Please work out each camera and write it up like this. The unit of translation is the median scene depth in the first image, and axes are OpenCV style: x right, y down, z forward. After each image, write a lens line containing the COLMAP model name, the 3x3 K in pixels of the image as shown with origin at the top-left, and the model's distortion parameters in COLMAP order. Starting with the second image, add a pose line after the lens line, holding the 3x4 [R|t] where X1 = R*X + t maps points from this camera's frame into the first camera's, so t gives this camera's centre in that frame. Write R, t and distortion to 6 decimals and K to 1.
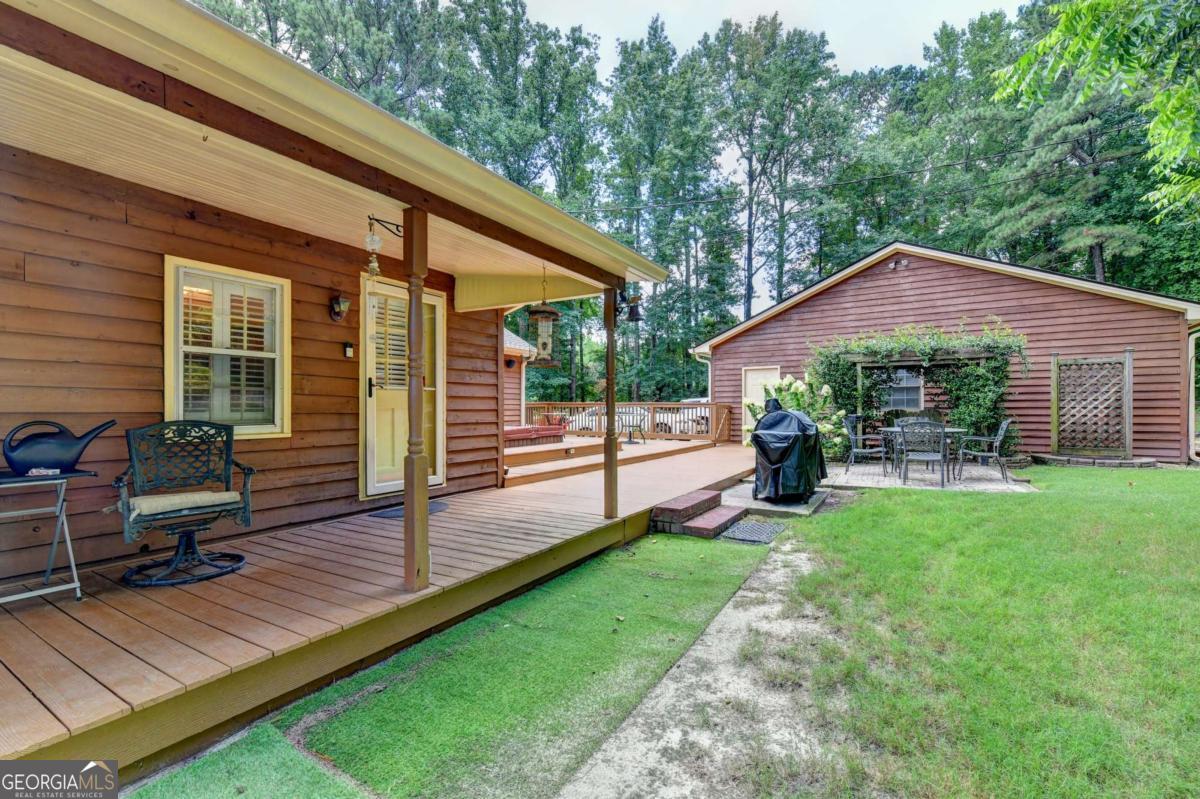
lens RADIAL K [[449.6, 0, 600.0], [0, 449.6, 399.5], [0, 0, 1]] dist [-0.003353, -0.000073]
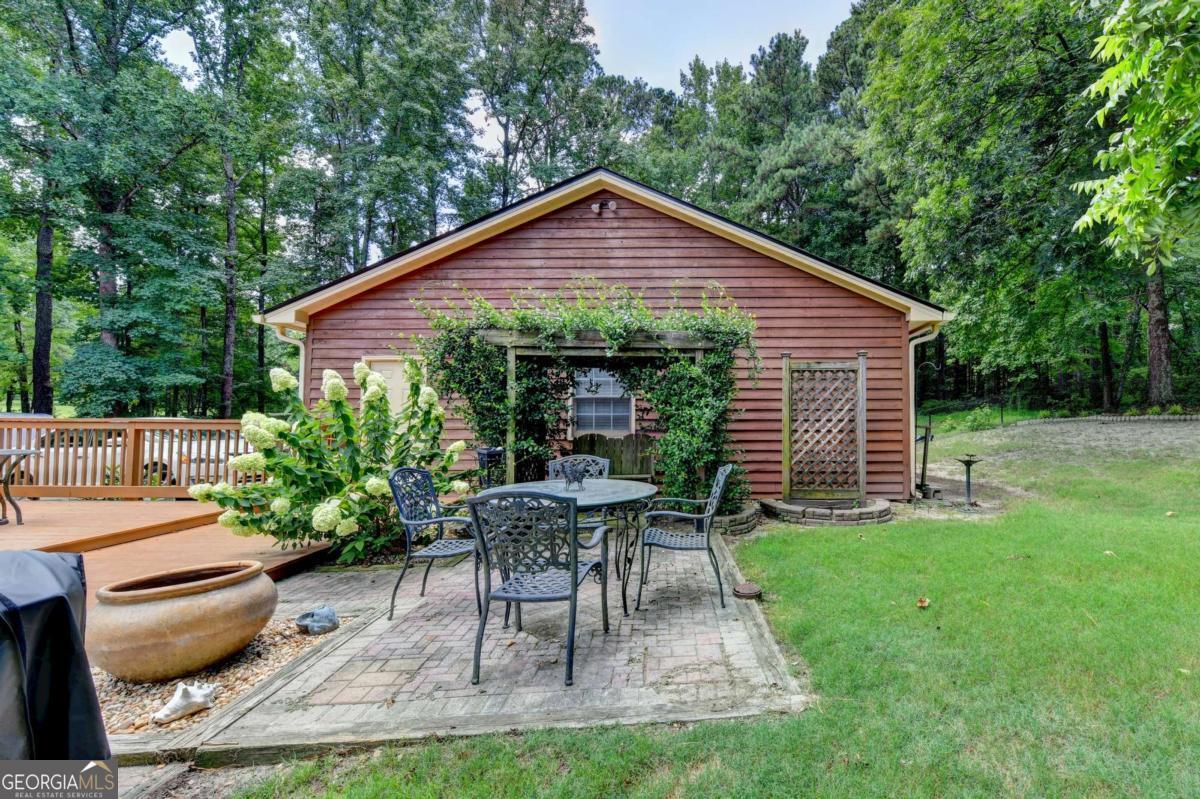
lens RADIAL K [[478.0, 0, 600.0], [0, 478.0, 399.5], [0, 0, 1]] dist [0.001617, 0.000076]
pose [[0.901164, 0.022319, 0.432903, 0.431065], [-0.012072, 0.999578, -0.026403, -0.008221], [-0.433309, 0.018568, 0.901054, 0.455676]]
